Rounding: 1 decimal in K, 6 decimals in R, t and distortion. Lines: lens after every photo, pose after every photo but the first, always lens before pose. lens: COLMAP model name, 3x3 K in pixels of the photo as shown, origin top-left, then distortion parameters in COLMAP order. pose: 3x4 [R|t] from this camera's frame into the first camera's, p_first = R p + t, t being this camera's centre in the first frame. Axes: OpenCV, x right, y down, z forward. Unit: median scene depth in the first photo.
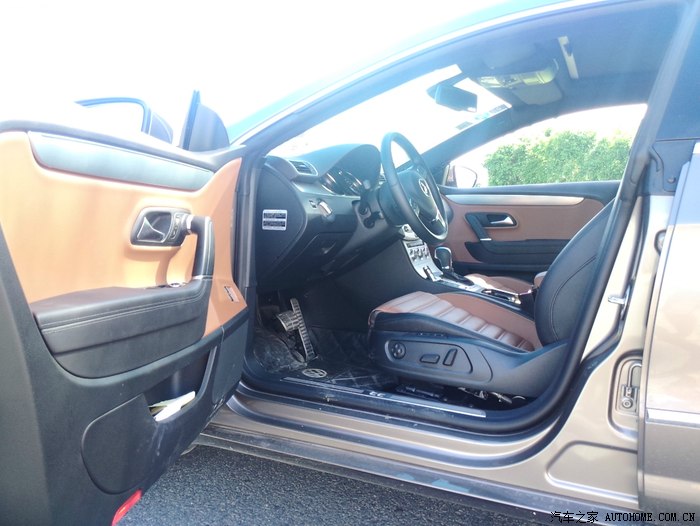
lens RADIAL K [[583.4, 0, 350.0], [0, 583.4, 263.0], [0, 0, 1]] dist [0.141906, -0.259419]
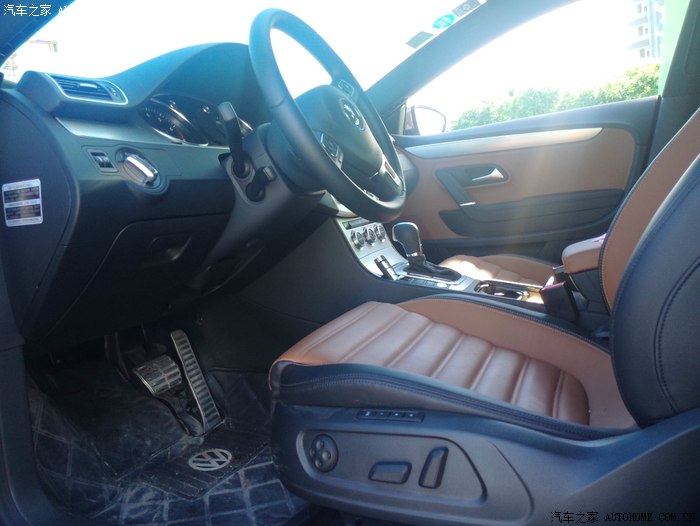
lens RADIAL K [[583.4, 0, 350.0], [0, 583.4, 263.0], [0, 0, 1]] dist [0.141906, -0.259419]
pose [[0.993010, -0.112933, 0.034310, 0.078803], [0.111870, 0.993225, 0.031456, -0.010488], [-0.037630, -0.027398, 0.998916, 0.400909]]
